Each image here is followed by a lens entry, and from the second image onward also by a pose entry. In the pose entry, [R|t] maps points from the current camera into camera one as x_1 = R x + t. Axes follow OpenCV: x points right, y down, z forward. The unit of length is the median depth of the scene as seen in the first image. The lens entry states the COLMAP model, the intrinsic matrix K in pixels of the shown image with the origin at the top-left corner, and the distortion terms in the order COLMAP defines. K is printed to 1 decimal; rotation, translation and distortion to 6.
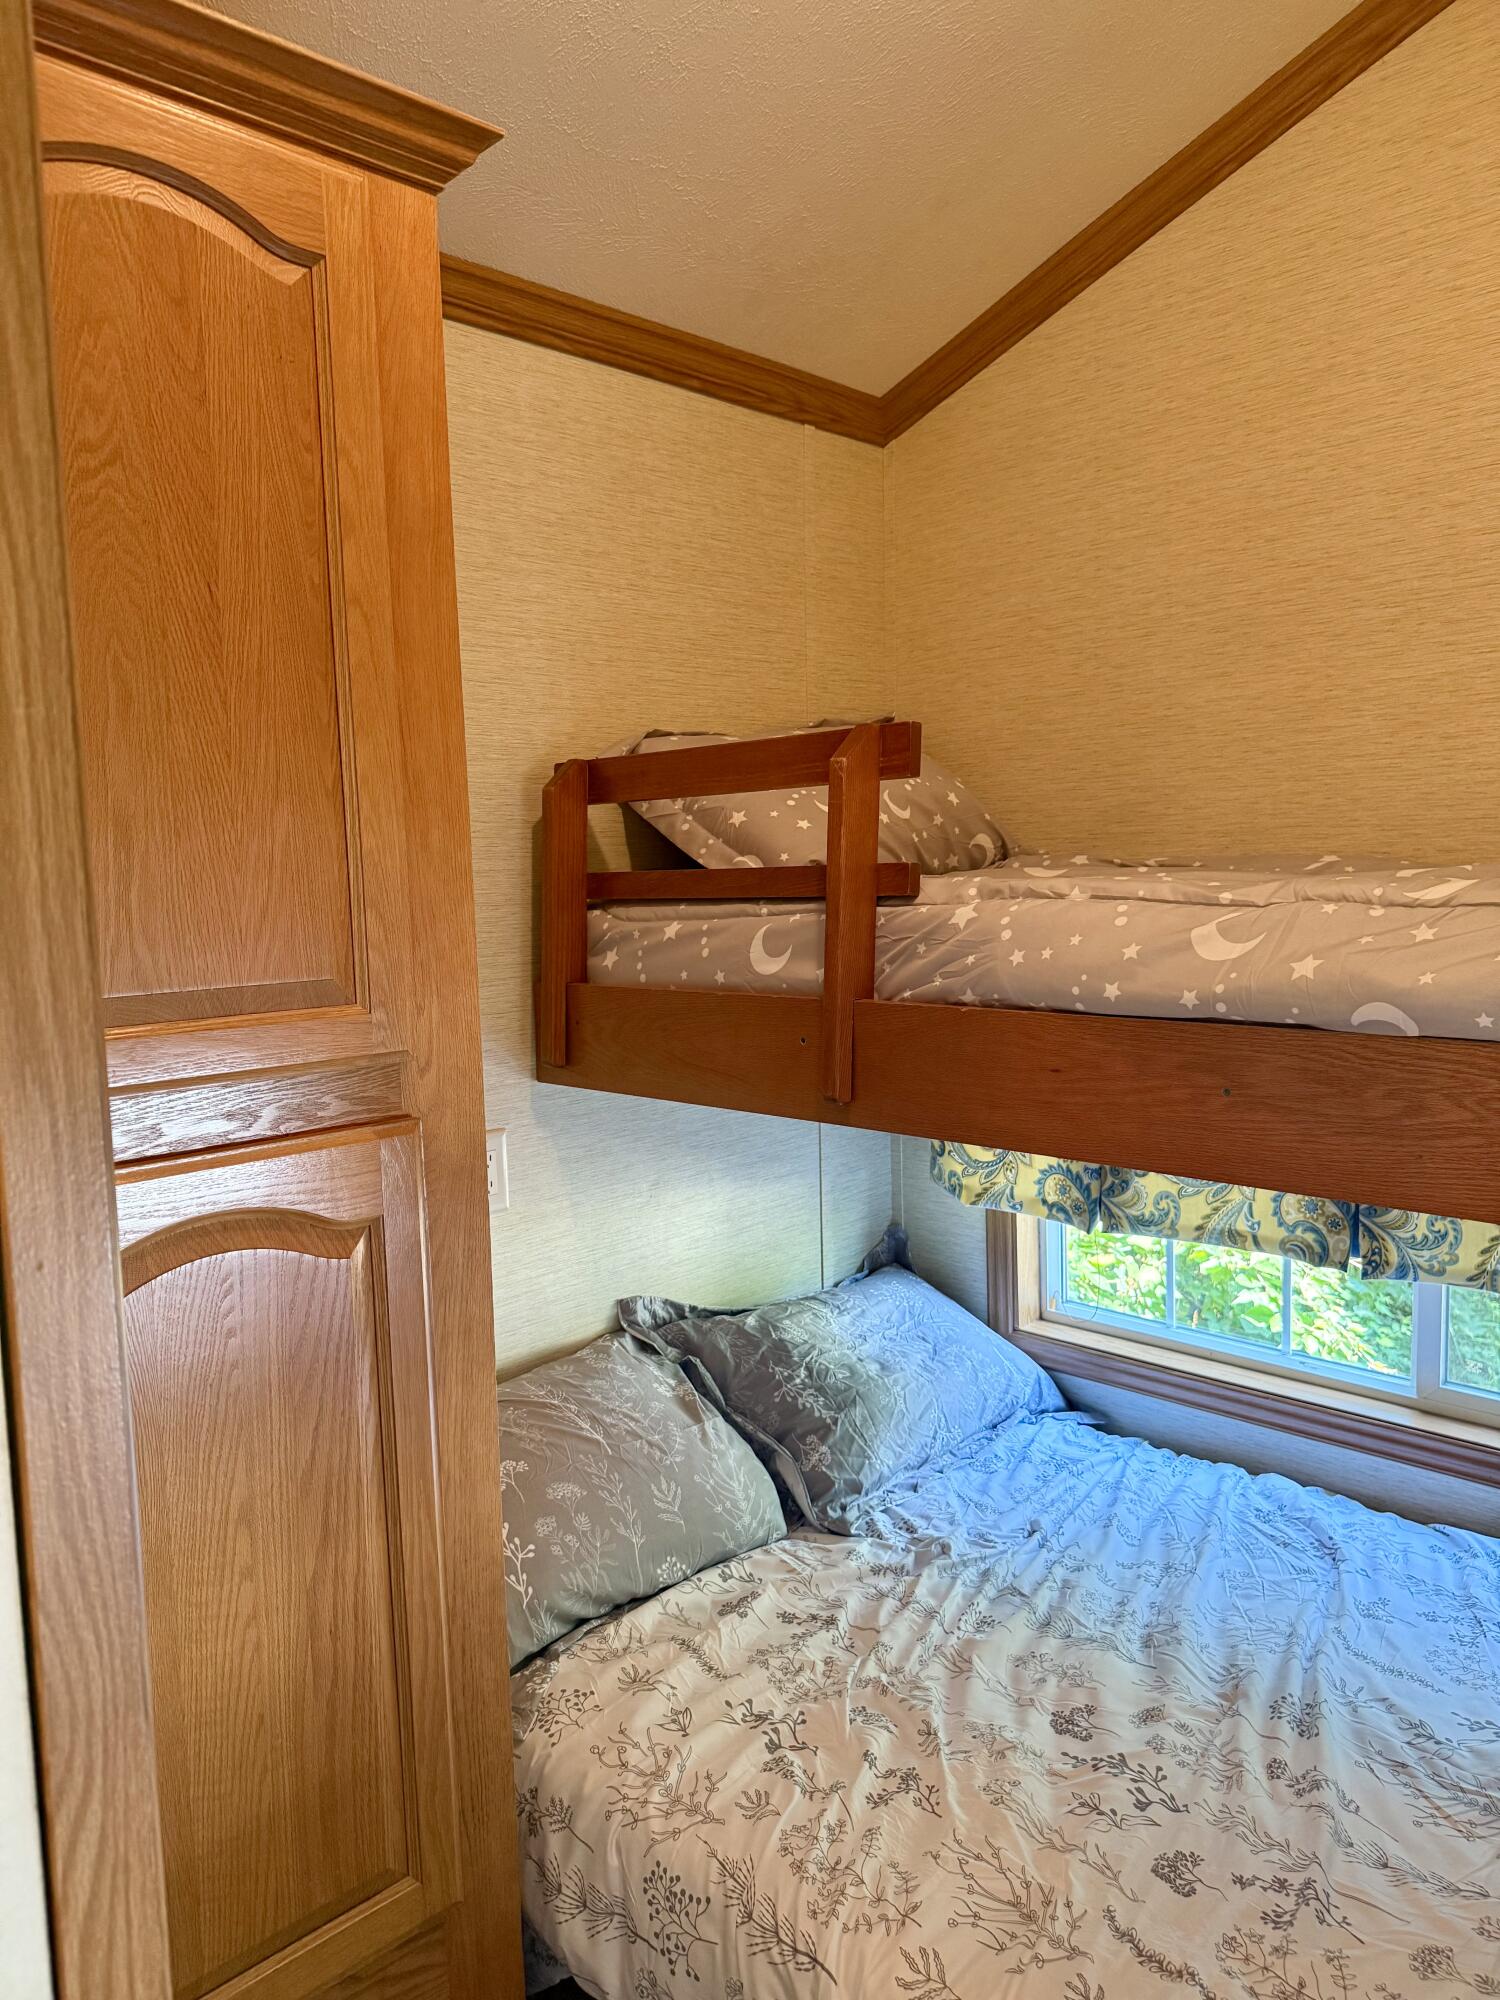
lens RADIAL K [[1414.8, 0, 750.0], [0, 1414.8, 1000.0], [0, 0, 1]] dist [0.038652, -0.045871]
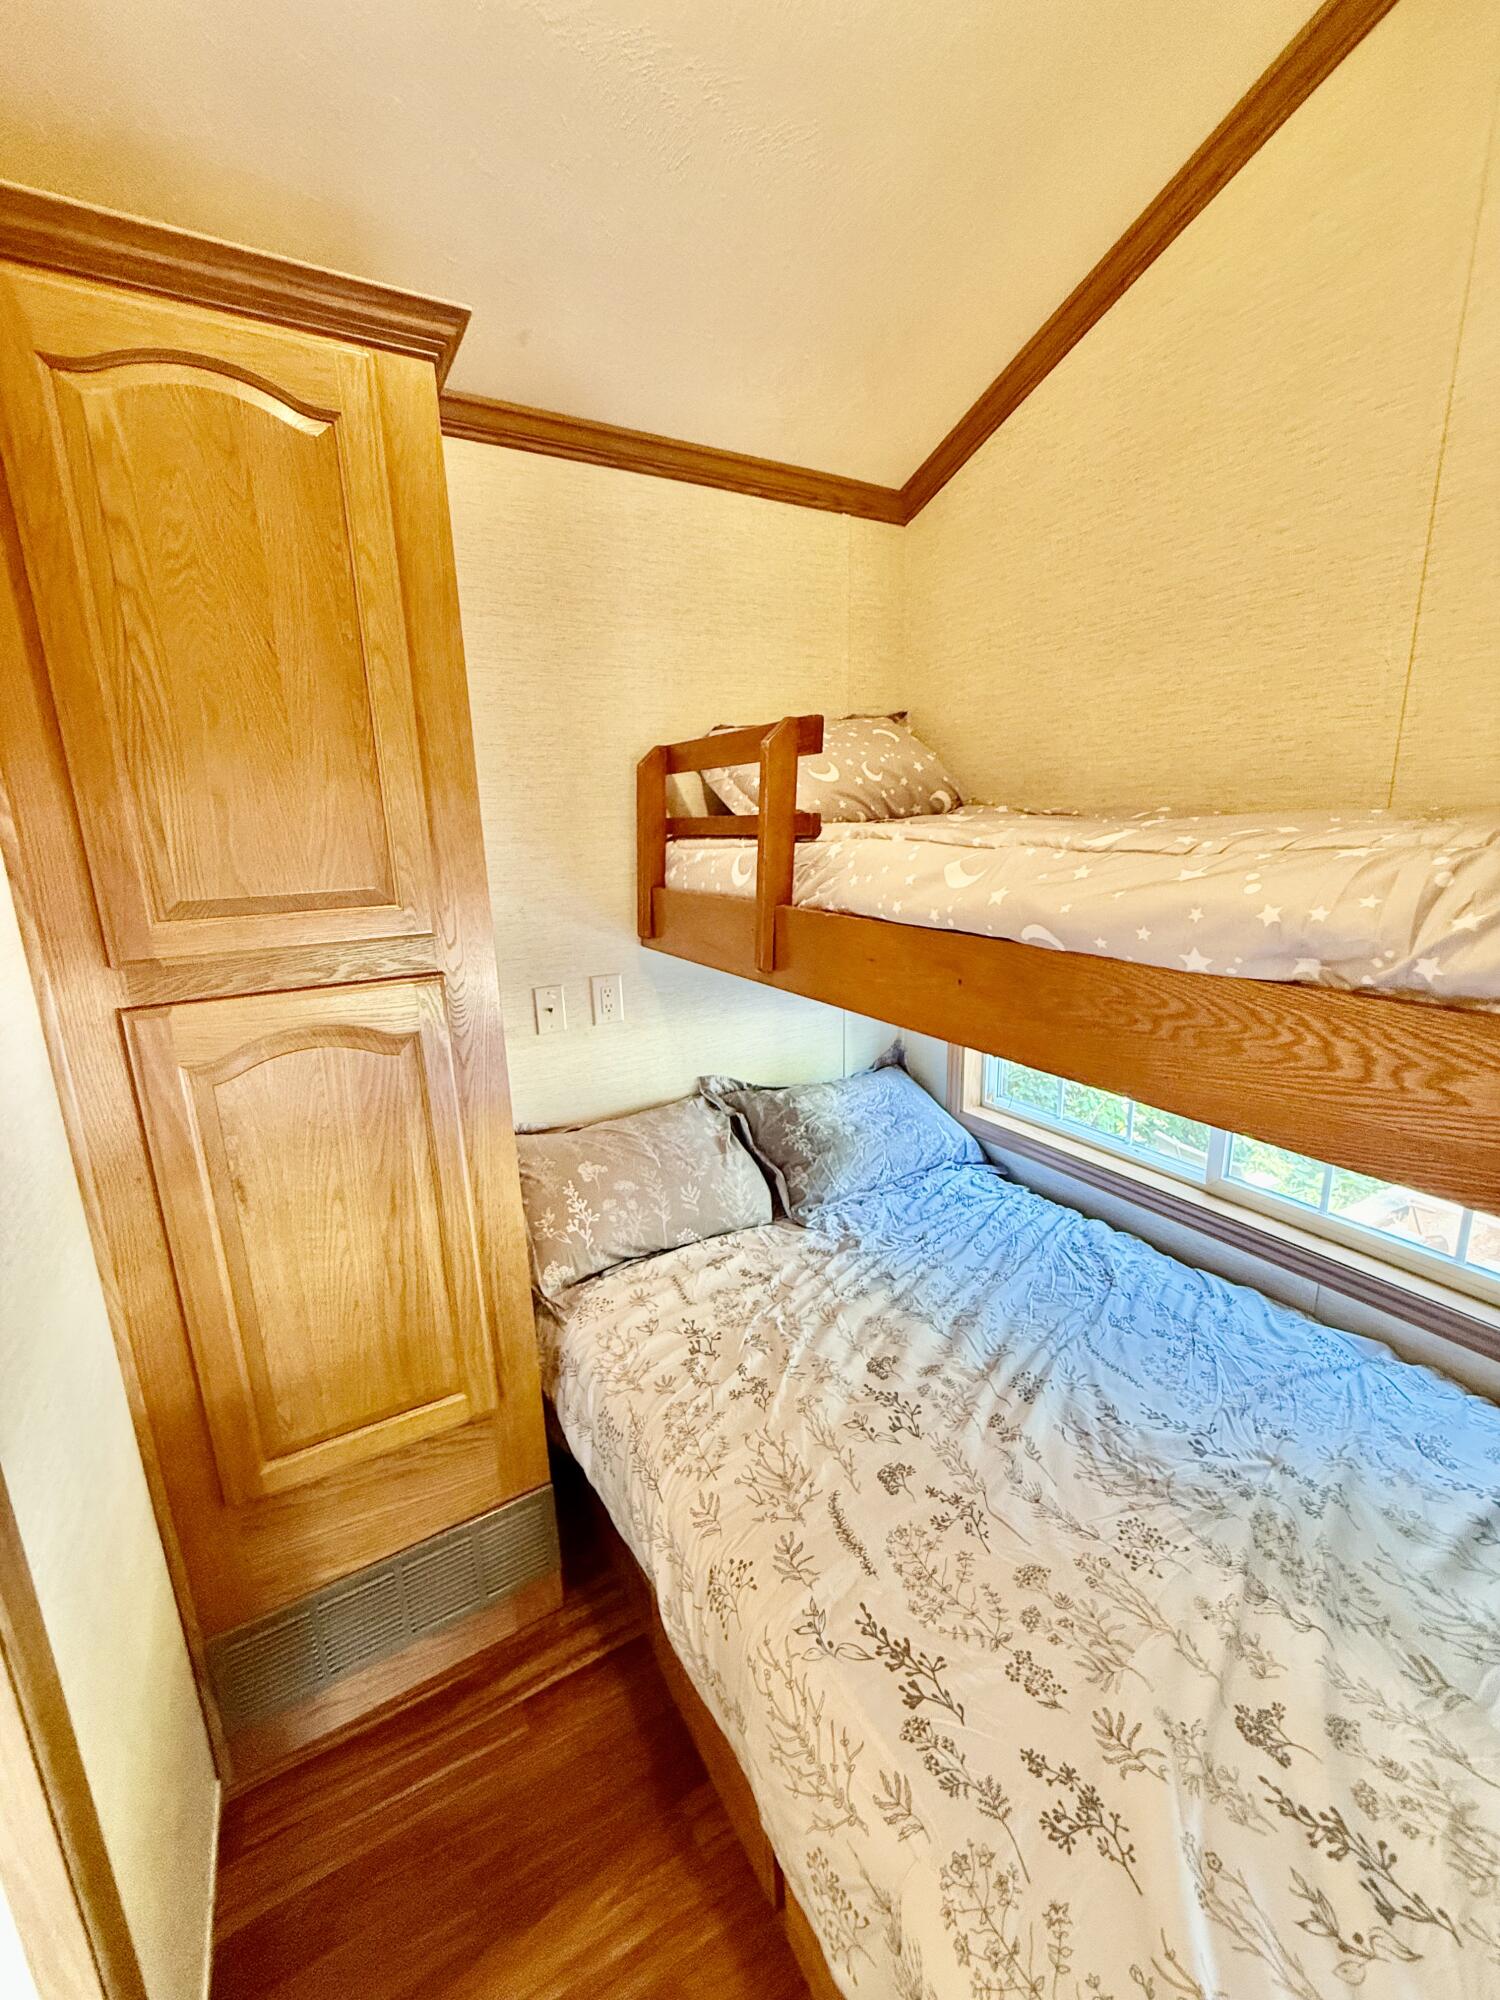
lens RADIAL K [[800.7, 0, 746.6], [0, 800.7, 993.2], [0, 0, 1]] dist [-0.000459, 0.000398]
pose [[0.967816, 0.054356, -0.245720, 0.259026], [-0.021454, 0.990662, 0.134644, -0.021205], [0.250744, -0.125039, 0.959944, 0.145486]]
